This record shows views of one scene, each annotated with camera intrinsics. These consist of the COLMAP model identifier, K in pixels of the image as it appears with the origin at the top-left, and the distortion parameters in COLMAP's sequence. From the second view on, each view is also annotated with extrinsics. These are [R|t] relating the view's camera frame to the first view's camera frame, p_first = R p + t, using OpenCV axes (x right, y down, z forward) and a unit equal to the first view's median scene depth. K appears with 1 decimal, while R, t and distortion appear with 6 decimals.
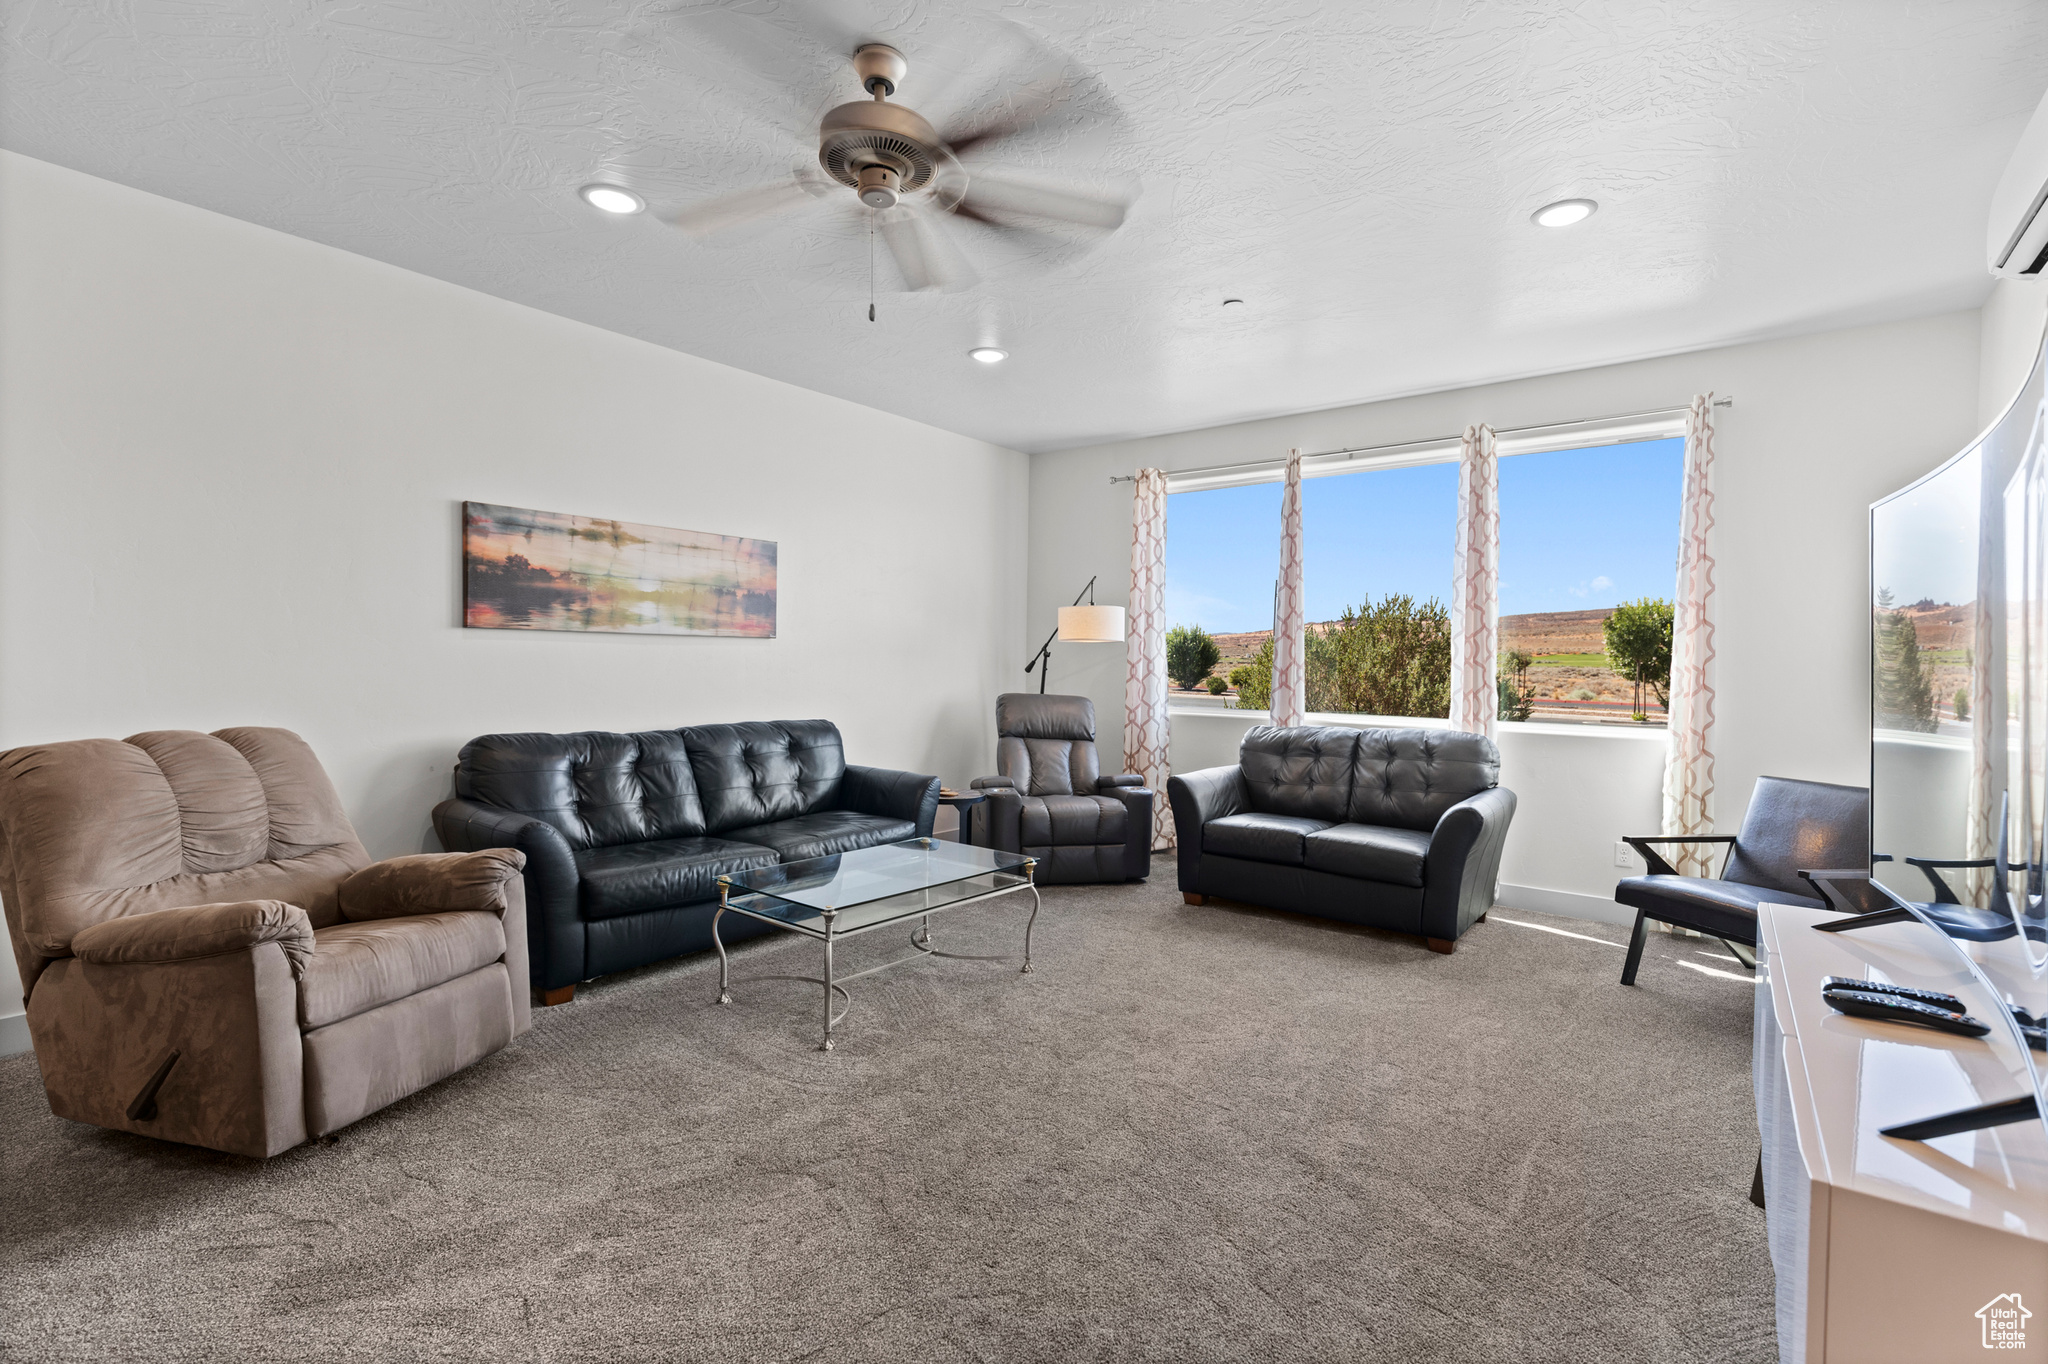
lens RADIAL K [[928.7, 0, 1020.7], [0, 928.7, 671.0], [0, 0, 1]] dist [0.012260, -0.004042]
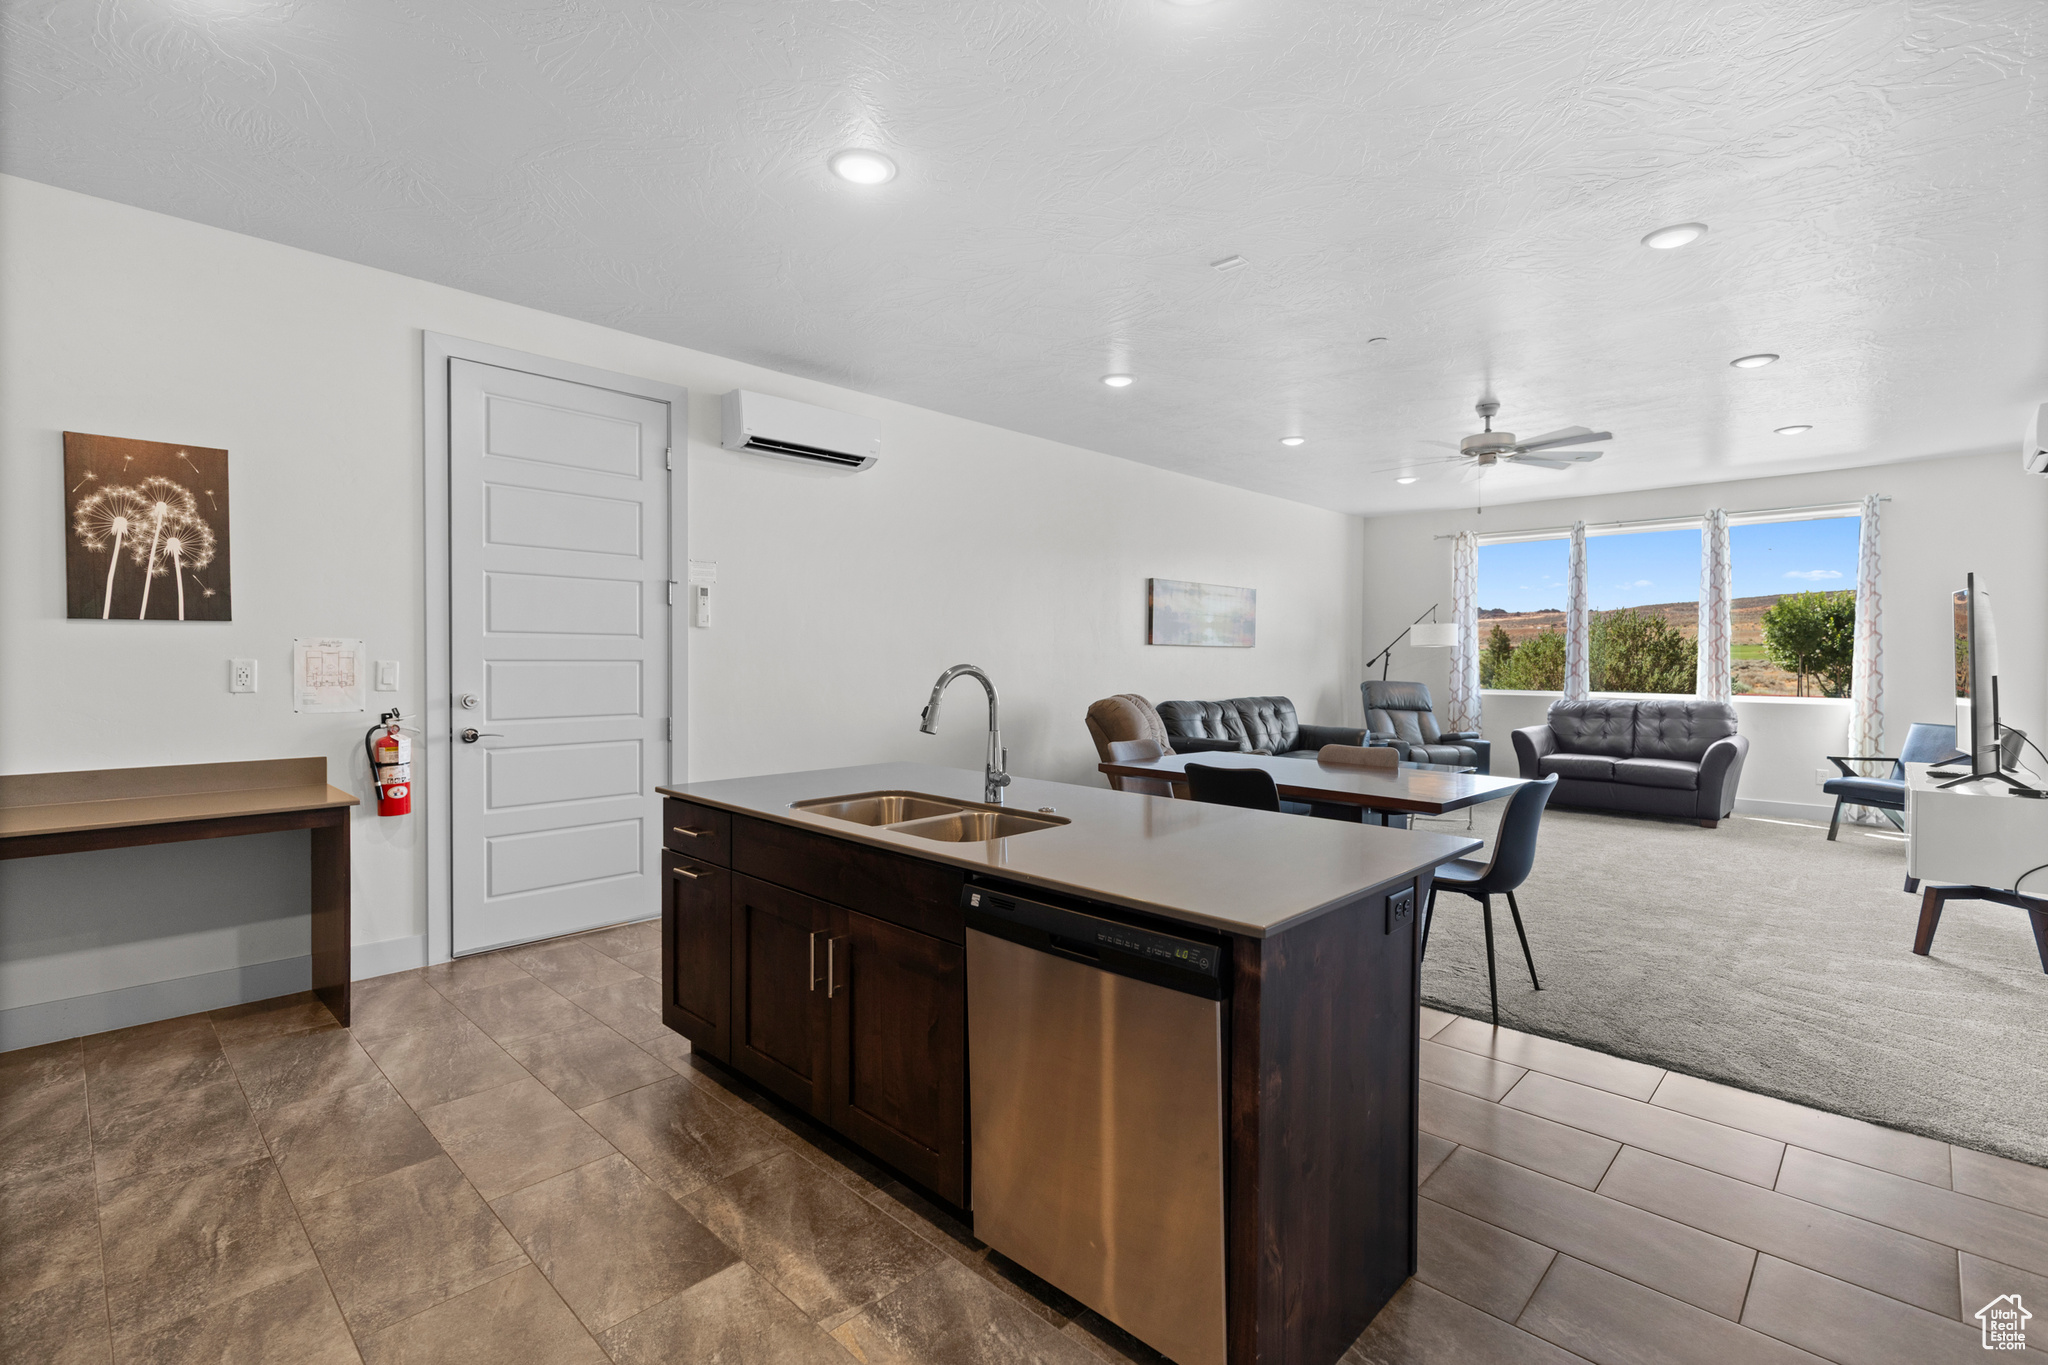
lens RADIAL K [[928.7, 0, 1020.7], [0, 928.7, 671.5], [0, 0, 1]] dist [0.012260, -0.004042]
pose [[0.994548, -0.008214, -0.103956, -0.528368], [0.008479, 0.999962, 0.002110, 0.000560], [0.103935, -0.002980, 0.994580, -0.709810]]
